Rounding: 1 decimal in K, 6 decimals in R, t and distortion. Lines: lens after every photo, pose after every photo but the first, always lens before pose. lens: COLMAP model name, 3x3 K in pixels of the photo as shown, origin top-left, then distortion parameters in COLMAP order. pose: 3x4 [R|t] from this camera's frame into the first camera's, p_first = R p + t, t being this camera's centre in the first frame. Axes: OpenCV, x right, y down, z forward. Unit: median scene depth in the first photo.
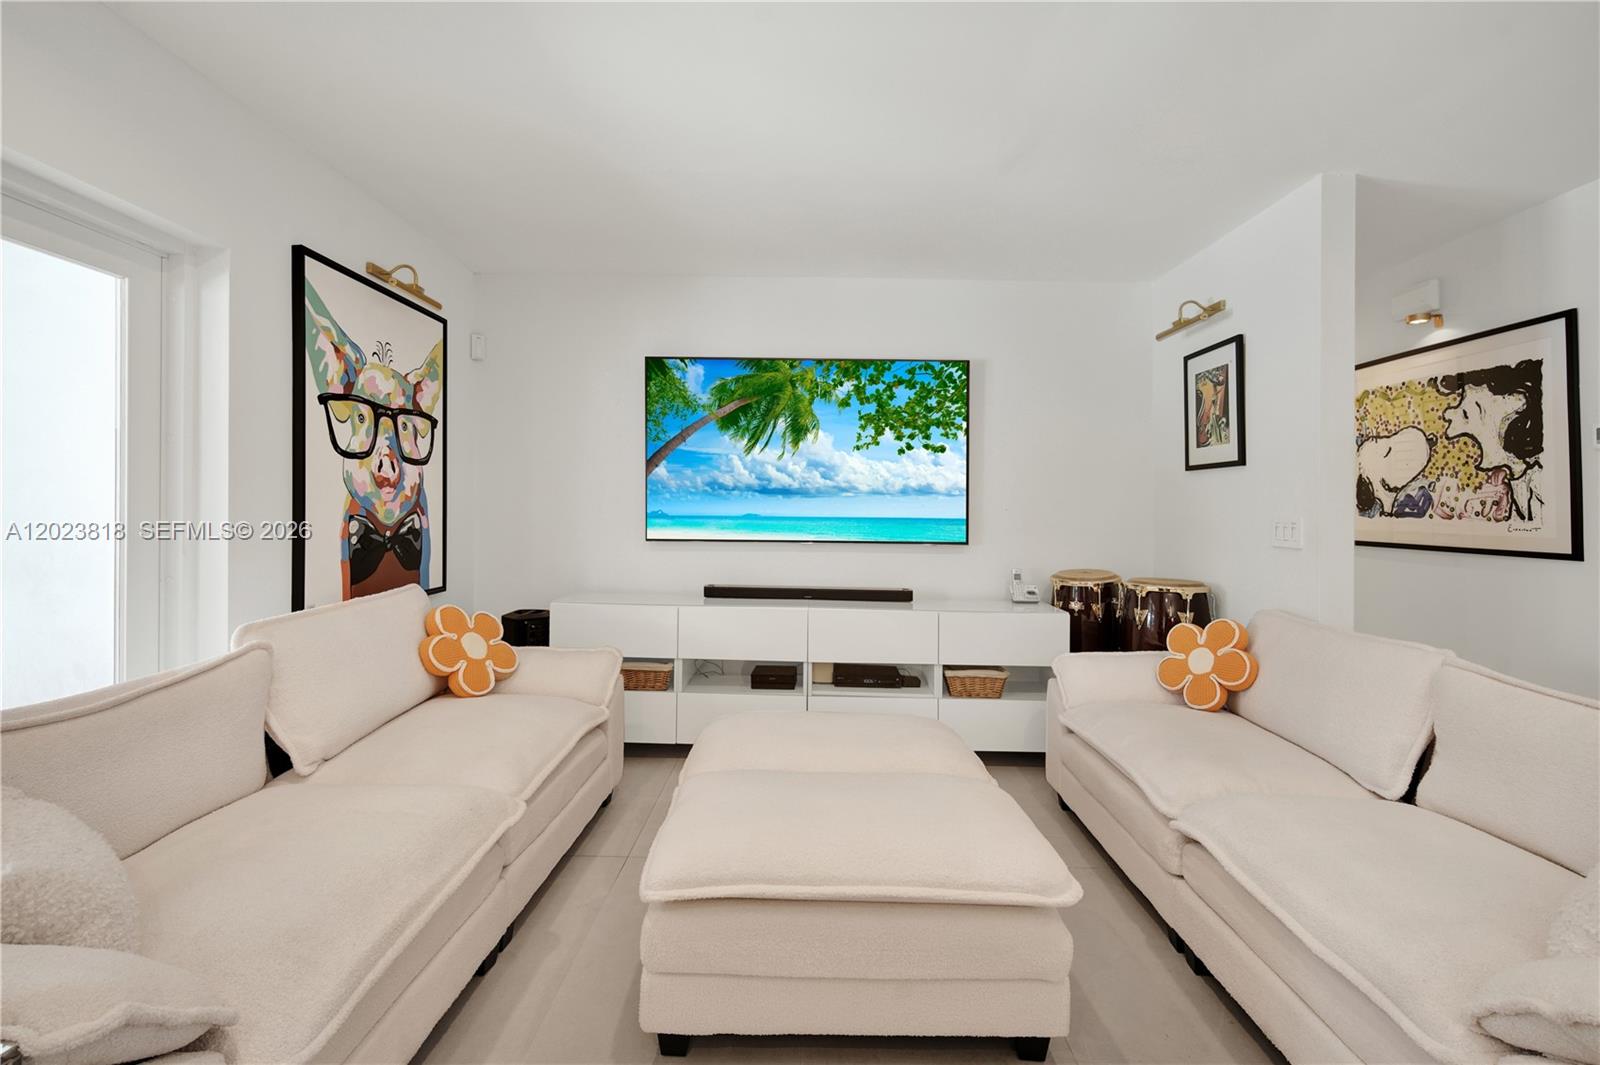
lens RADIAL K [[714.5, 0, 821.2], [0, 714.5, 513.9], [0, 0, 1]] dist [-0.015048, 0.003049]
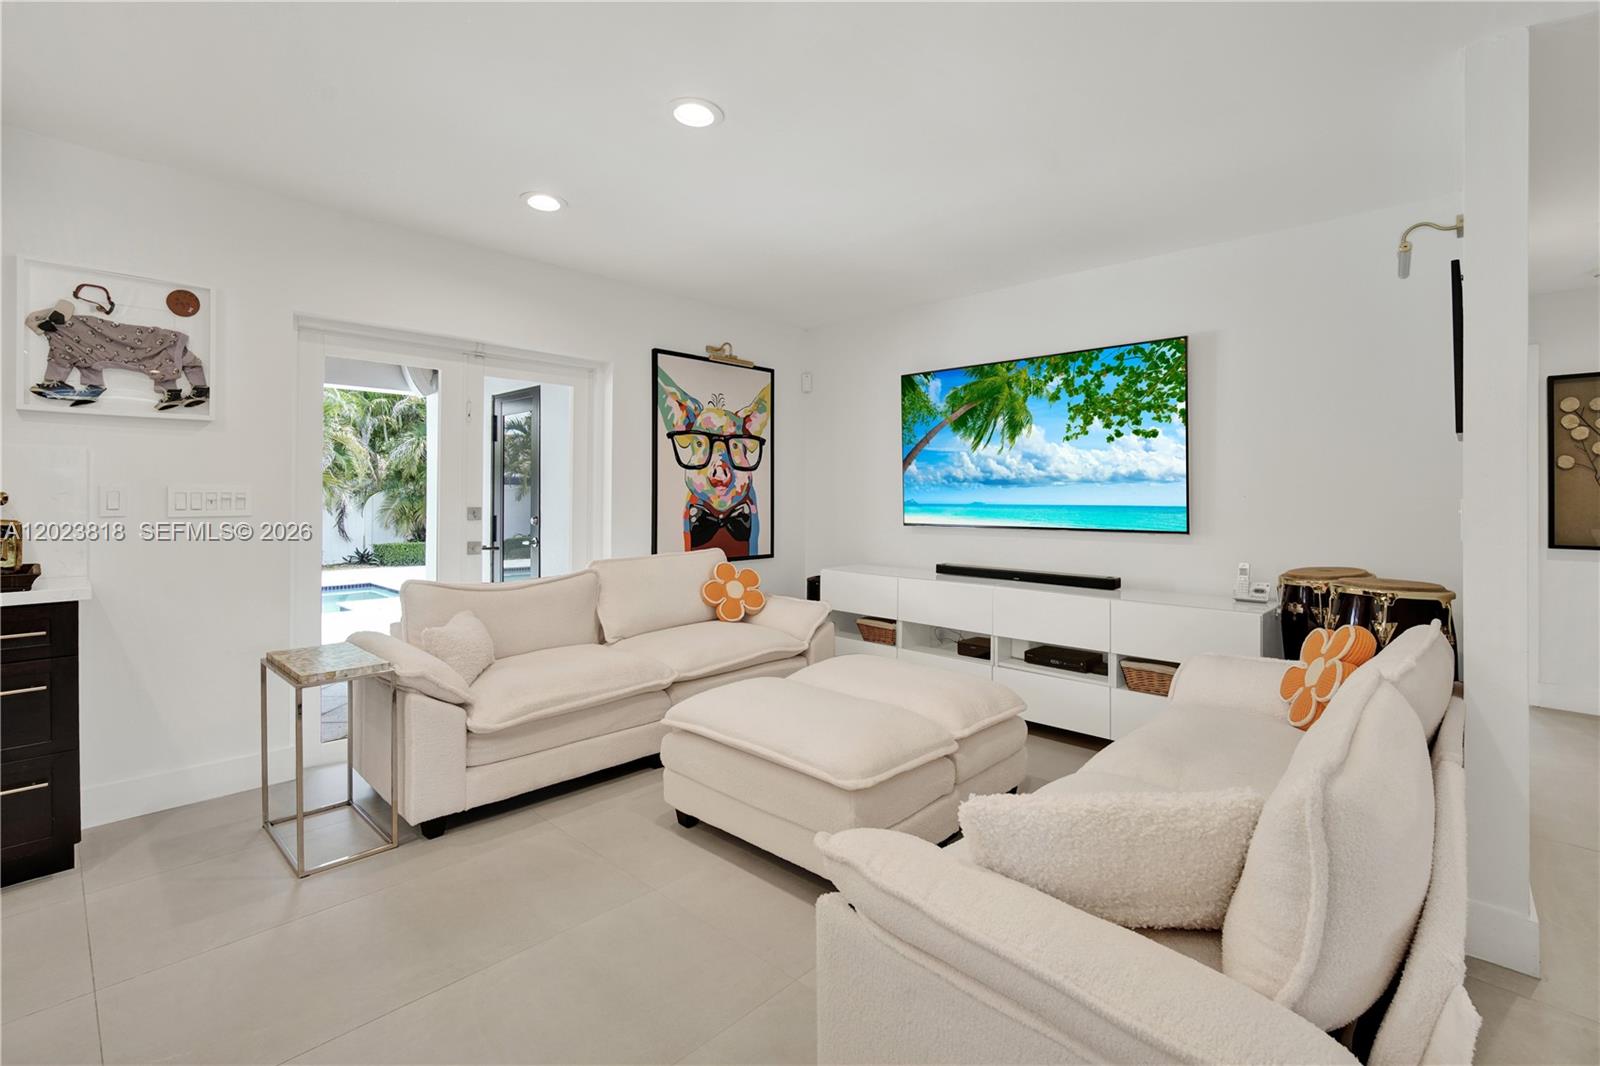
lens RADIAL K [[714.5, 0, 809.8], [0, 714.5, 493.2], [0, 0, 1]] dist [-0.015048, 0.003049]
pose [[0.734497, -0.016111, -0.678421, 0.477534], [0.000840, 0.999739, -0.022832, 0.010458], [0.678611, 0.016200, 0.734319, -0.013275]]
